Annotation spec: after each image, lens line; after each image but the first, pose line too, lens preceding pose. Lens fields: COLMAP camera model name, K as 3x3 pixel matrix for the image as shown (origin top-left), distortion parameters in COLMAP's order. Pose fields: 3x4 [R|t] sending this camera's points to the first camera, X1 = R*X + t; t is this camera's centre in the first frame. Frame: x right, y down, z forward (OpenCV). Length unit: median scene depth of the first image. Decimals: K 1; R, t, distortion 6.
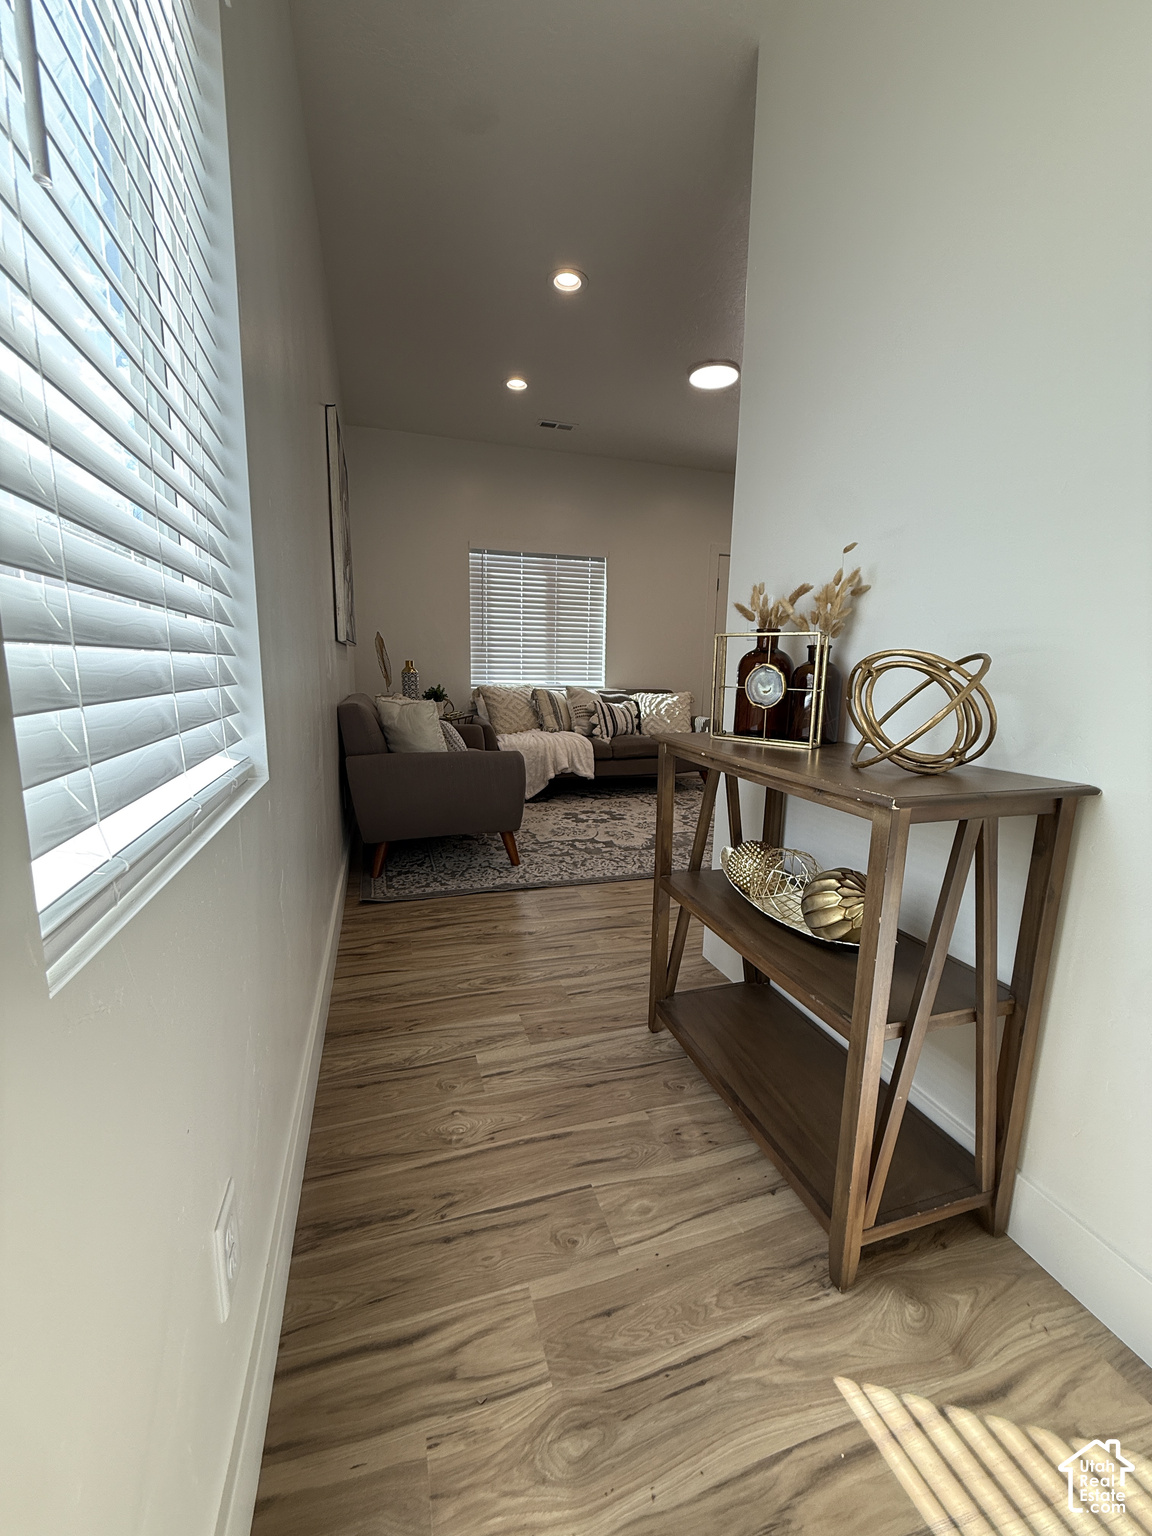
lens RADIAL K [[613.6, 0, 579.4], [0, 613.6, 760.6], [0, 0, 1]] dist [-0.000671, 0.000770]
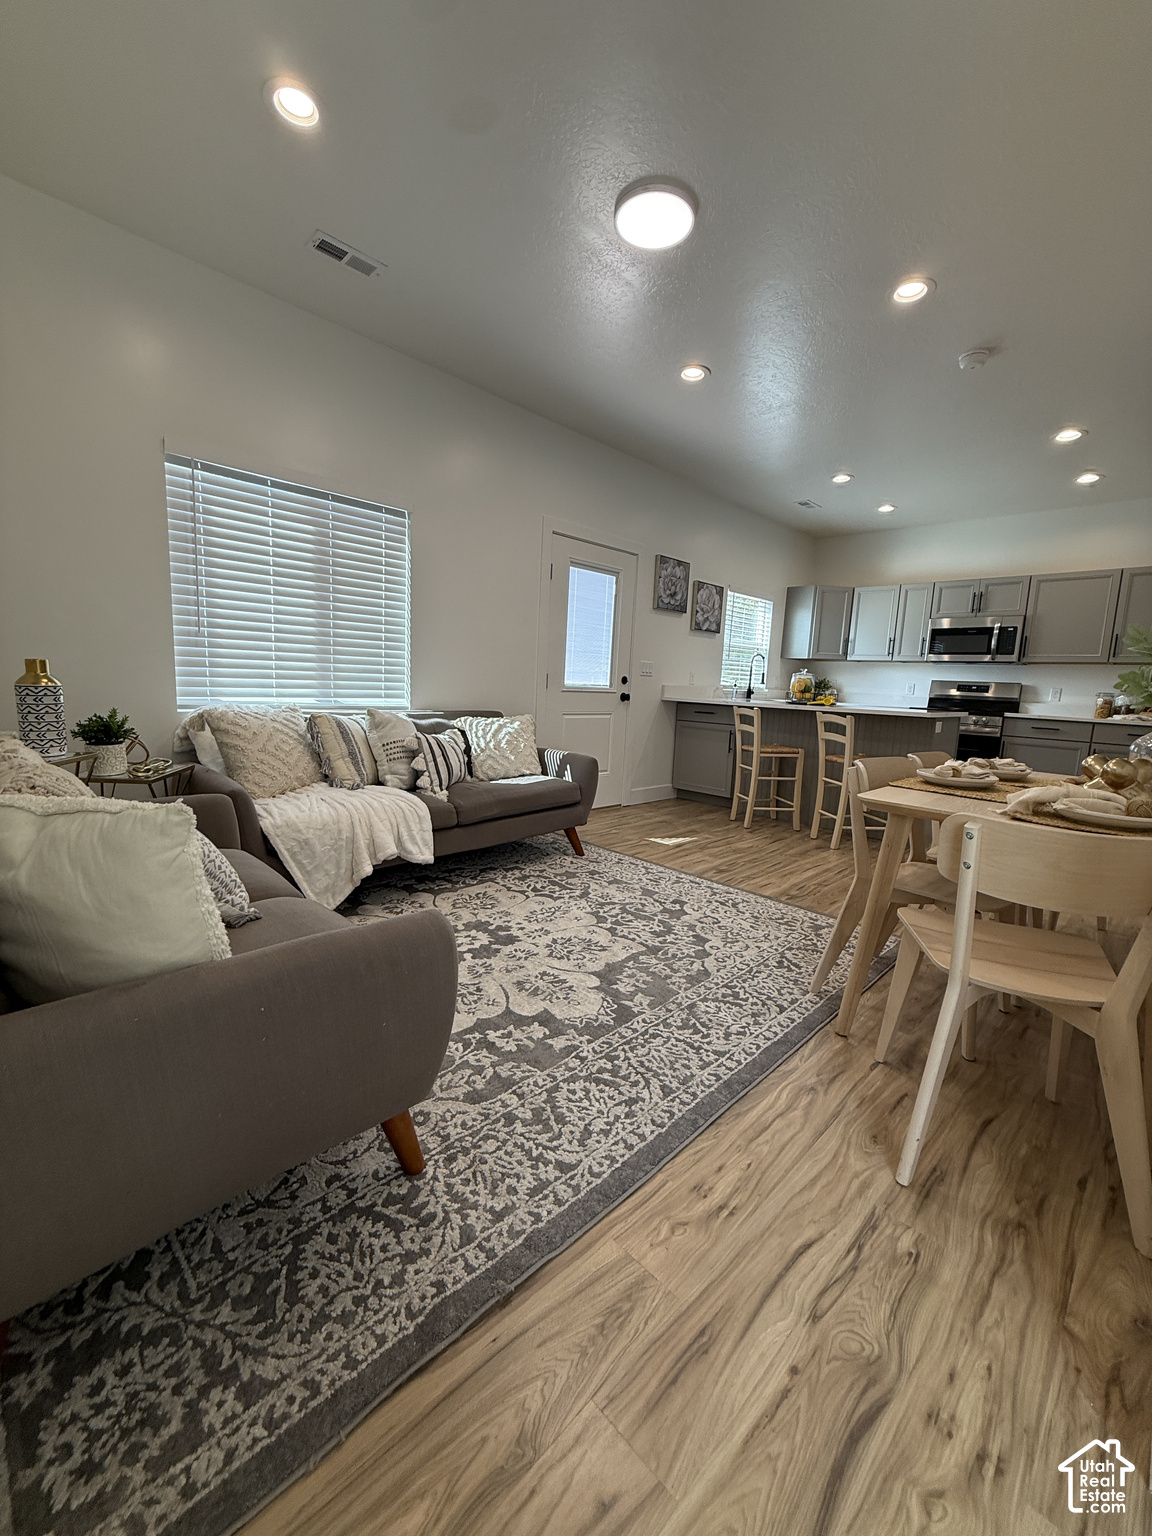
lens RADIAL K [[613.6, 0, 578.9], [0, 613.6, 765.4], [0, 0, 1]] dist [-0.000671, 0.000770]
pose [[0.889241, -0.041660, 0.455537, -0.120694], [0.041097, 0.999093, 0.011145, -0.067728], [-0.455588, 0.008811, 0.890147, 0.383439]]
